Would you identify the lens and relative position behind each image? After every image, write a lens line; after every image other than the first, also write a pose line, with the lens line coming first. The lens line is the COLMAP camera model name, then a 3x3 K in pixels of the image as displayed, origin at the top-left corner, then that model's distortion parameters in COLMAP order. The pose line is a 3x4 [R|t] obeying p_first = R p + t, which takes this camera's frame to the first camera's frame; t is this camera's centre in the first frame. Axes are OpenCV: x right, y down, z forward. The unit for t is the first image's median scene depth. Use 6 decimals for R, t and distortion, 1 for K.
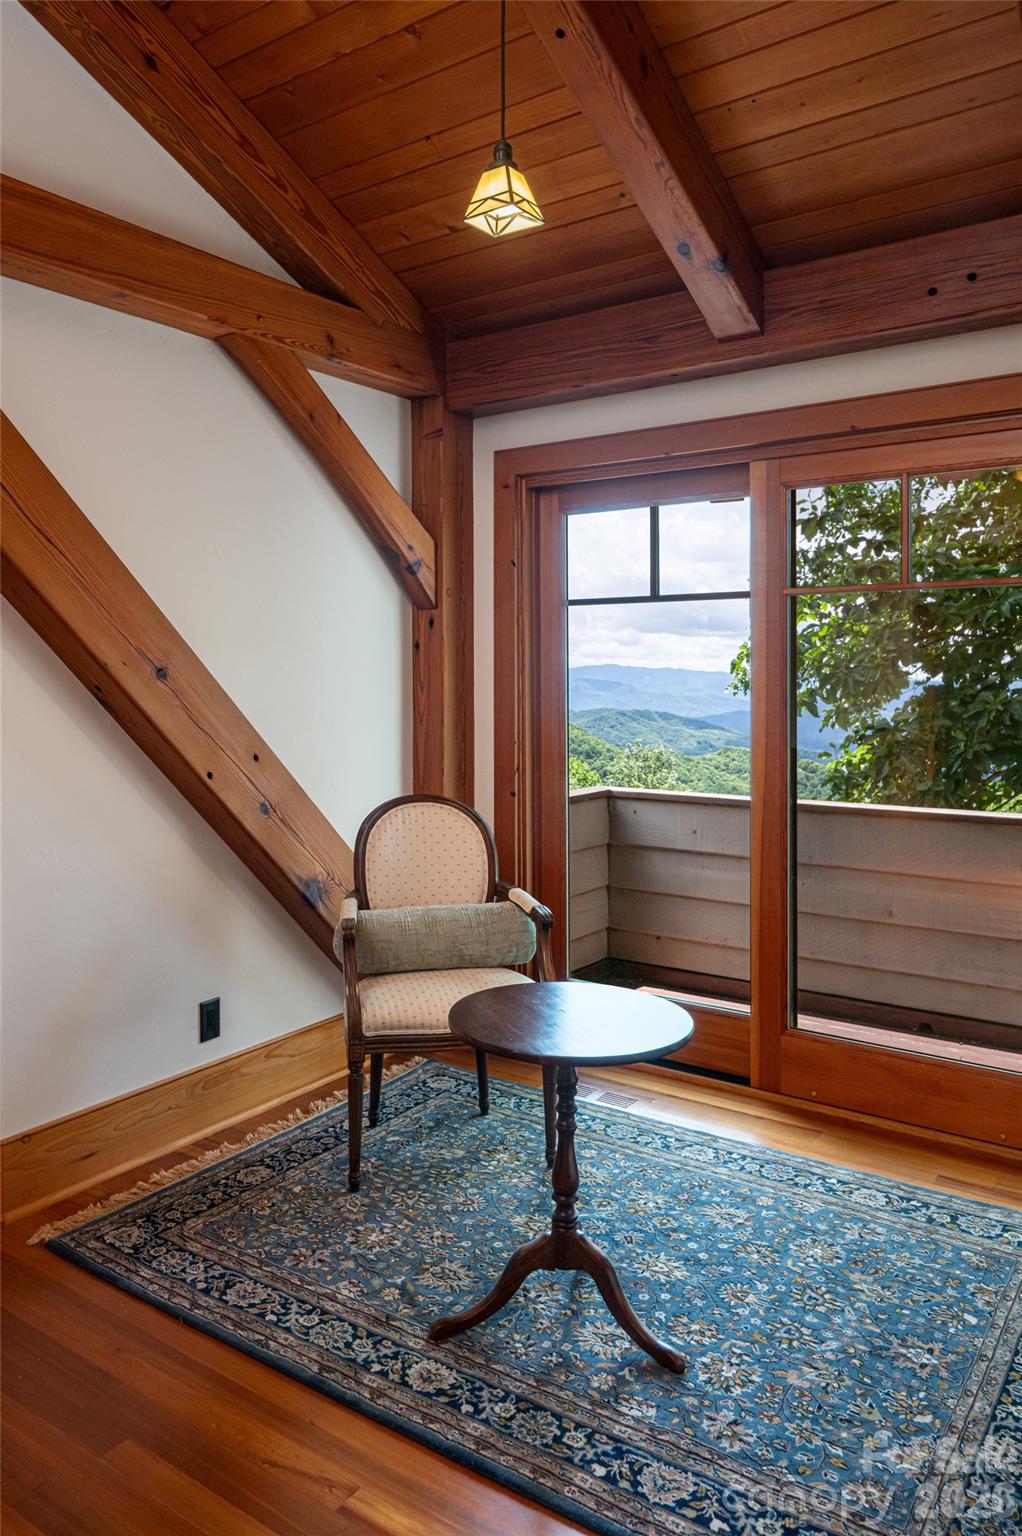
lens RADIAL K [[1123.0, 0, 493.0], [0, 1123.0, 680.4], [0, 0, 1]] dist [0.001063, 0.002852]
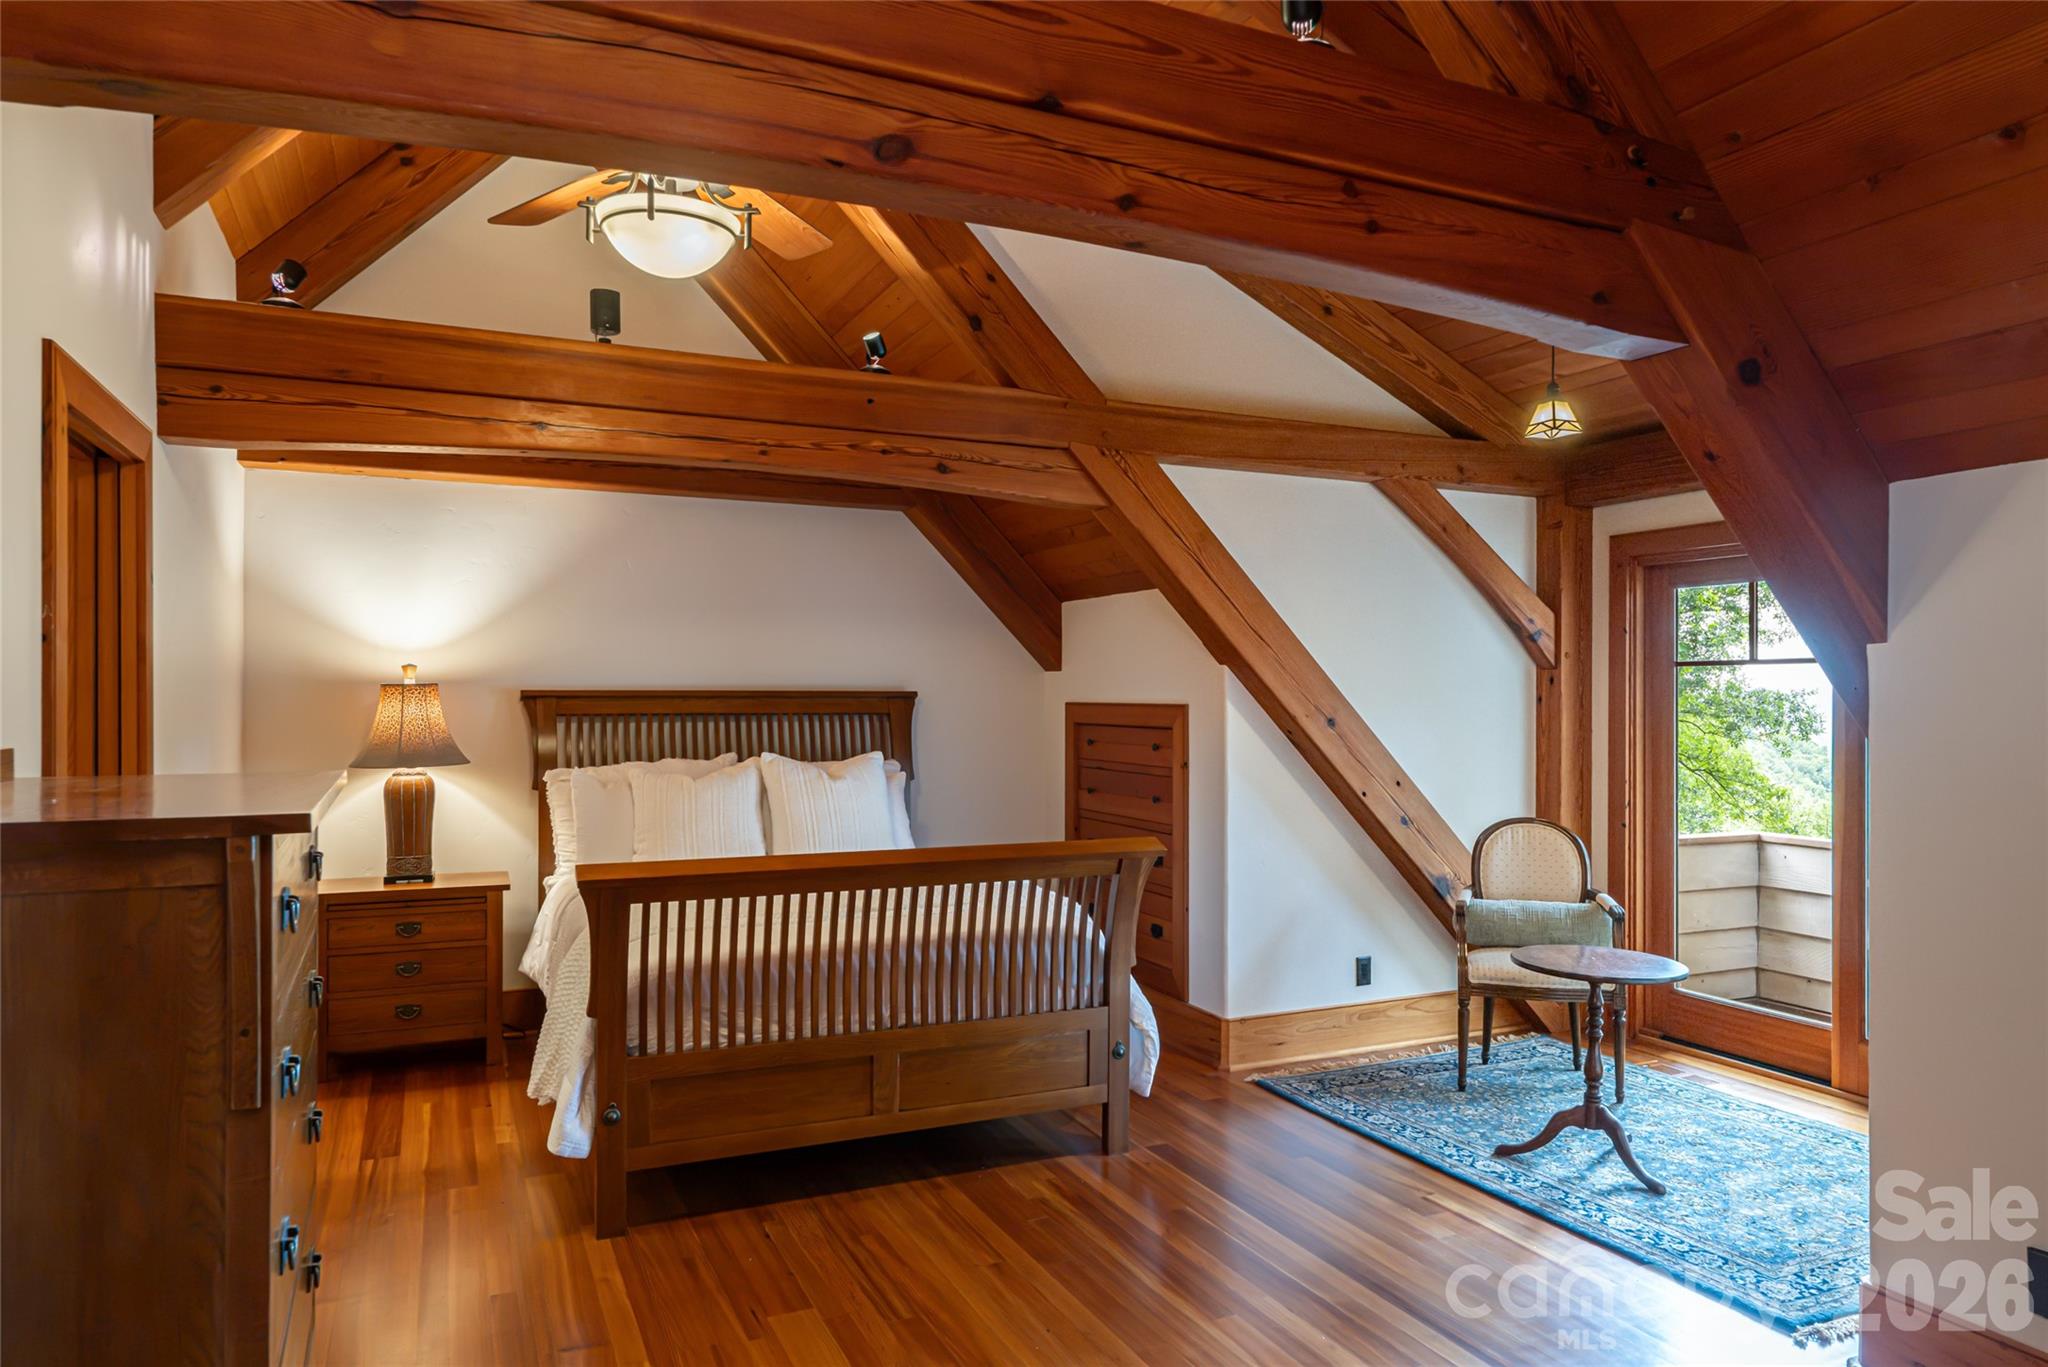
lens RADIAL K [[1231.2, 0, 1022.6], [0, 1231.2, 689.0], [0, 0, 1]] dist [-0.004593, 0.000944]
pose [[0.858615, 0.003133, -0.512611, 0.171810], [-0.012457, 0.999814, -0.014756, -0.019676], [0.512470, 0.019055, 0.858494, -0.551932]]
